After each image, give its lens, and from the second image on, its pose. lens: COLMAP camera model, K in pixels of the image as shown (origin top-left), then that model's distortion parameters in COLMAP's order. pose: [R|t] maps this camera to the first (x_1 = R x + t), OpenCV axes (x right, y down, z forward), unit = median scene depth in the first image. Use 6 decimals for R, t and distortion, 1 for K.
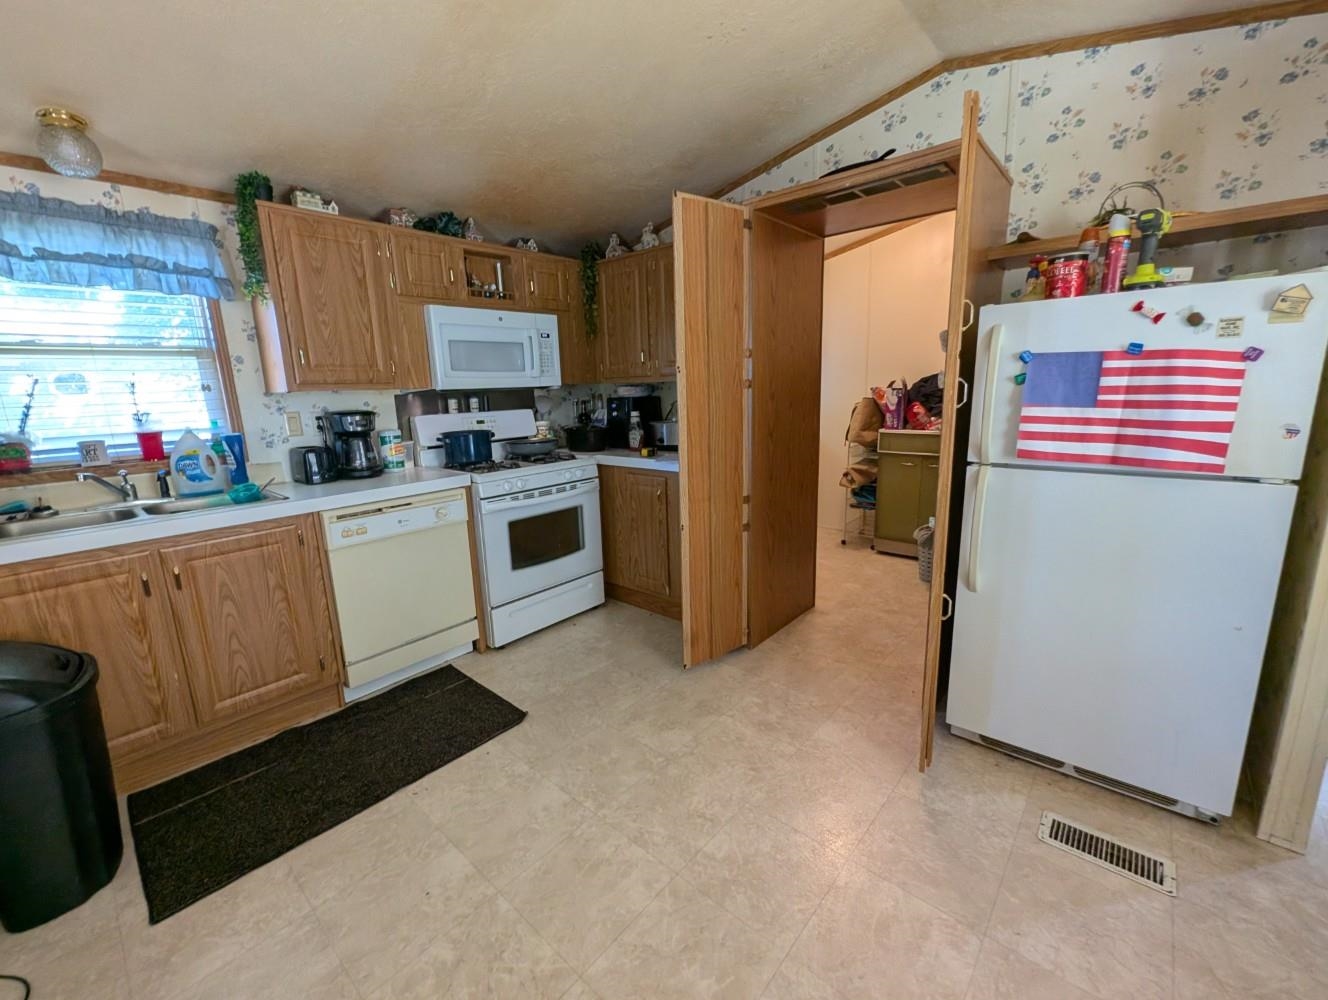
lens RADIAL K [[547.5, 0, 661.6], [0, 547.5, 498.6], [0, 0, 1]] dist [0.001566, -0.000821]
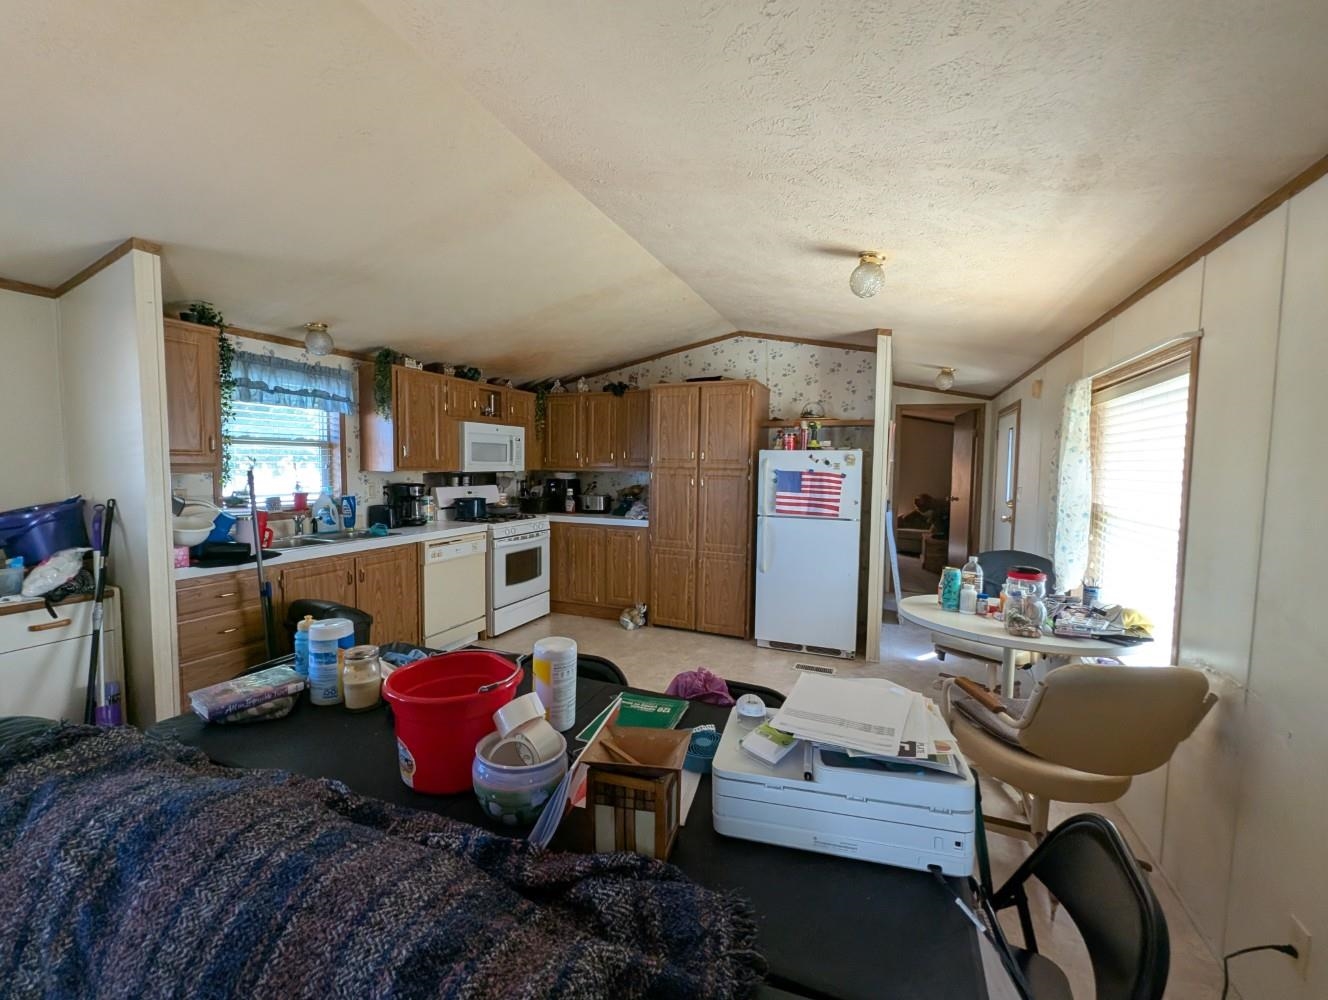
lens RADIAL K [[547.5, 0, 661.6], [0, 547.5, 498.6], [0, 0, 1]] dist [0.001566, -0.000821]
pose [[0.946214, 0.022678, 0.322746, -0.434242], [0.023790, 0.989963, -0.139309, 0.134634], [-0.322666, 0.139494, 0.936177, -0.788987]]
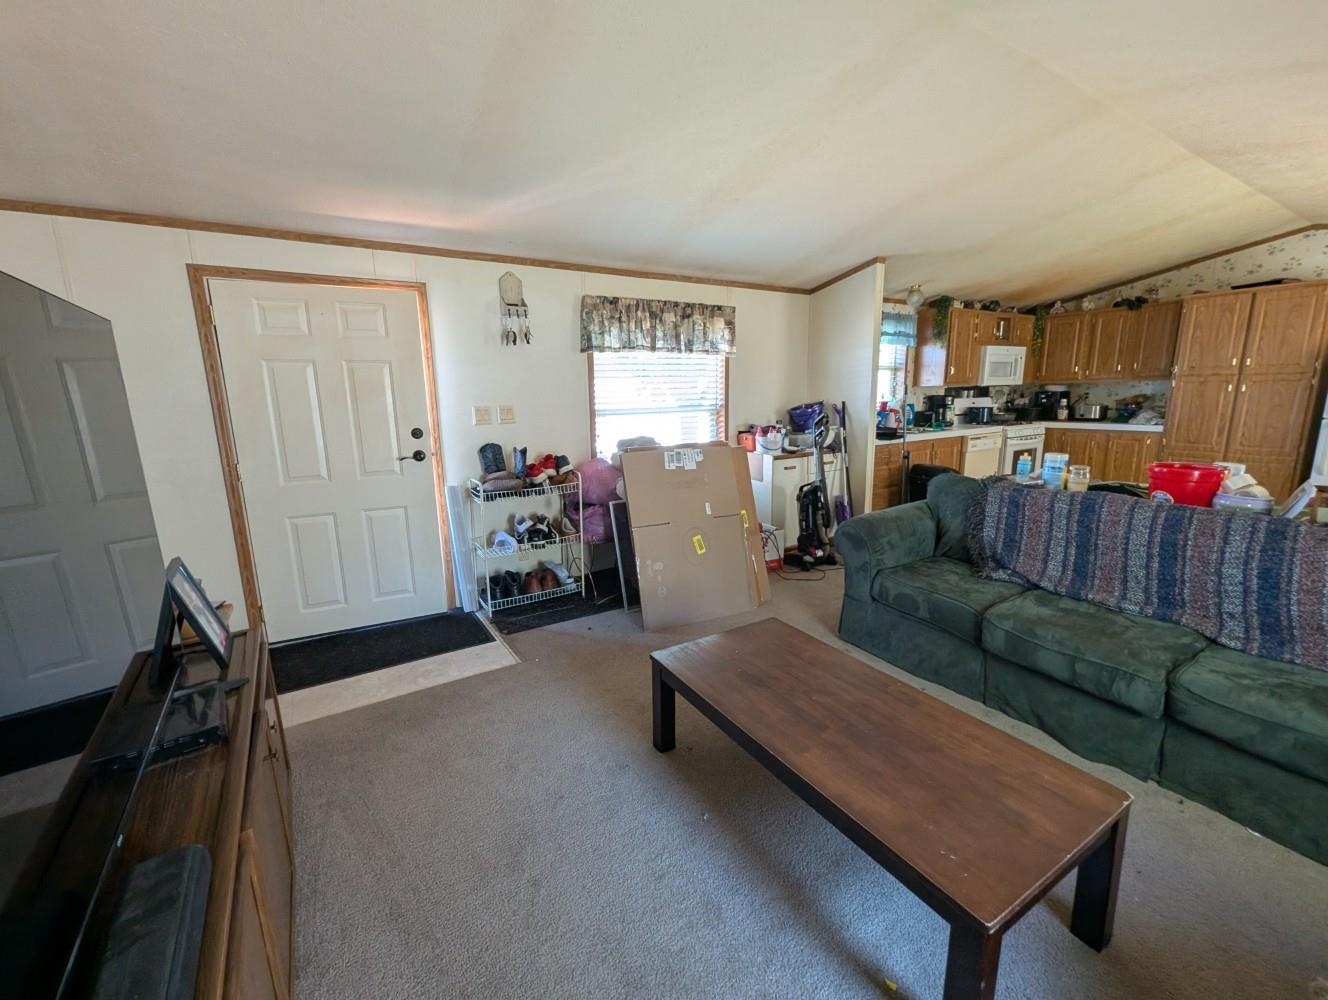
lens RADIAL K [[547.5, 0, 661.6], [0, 547.5, 498.6], [0, 0, 1]] dist [0.001566, -0.000821]
pose [[0.959297, 0.065737, -0.274640, -1.130245], [-0.066499, 0.997765, 0.006546, 0.342231], [0.274457, 0.011984, 0.961525, -1.534391]]
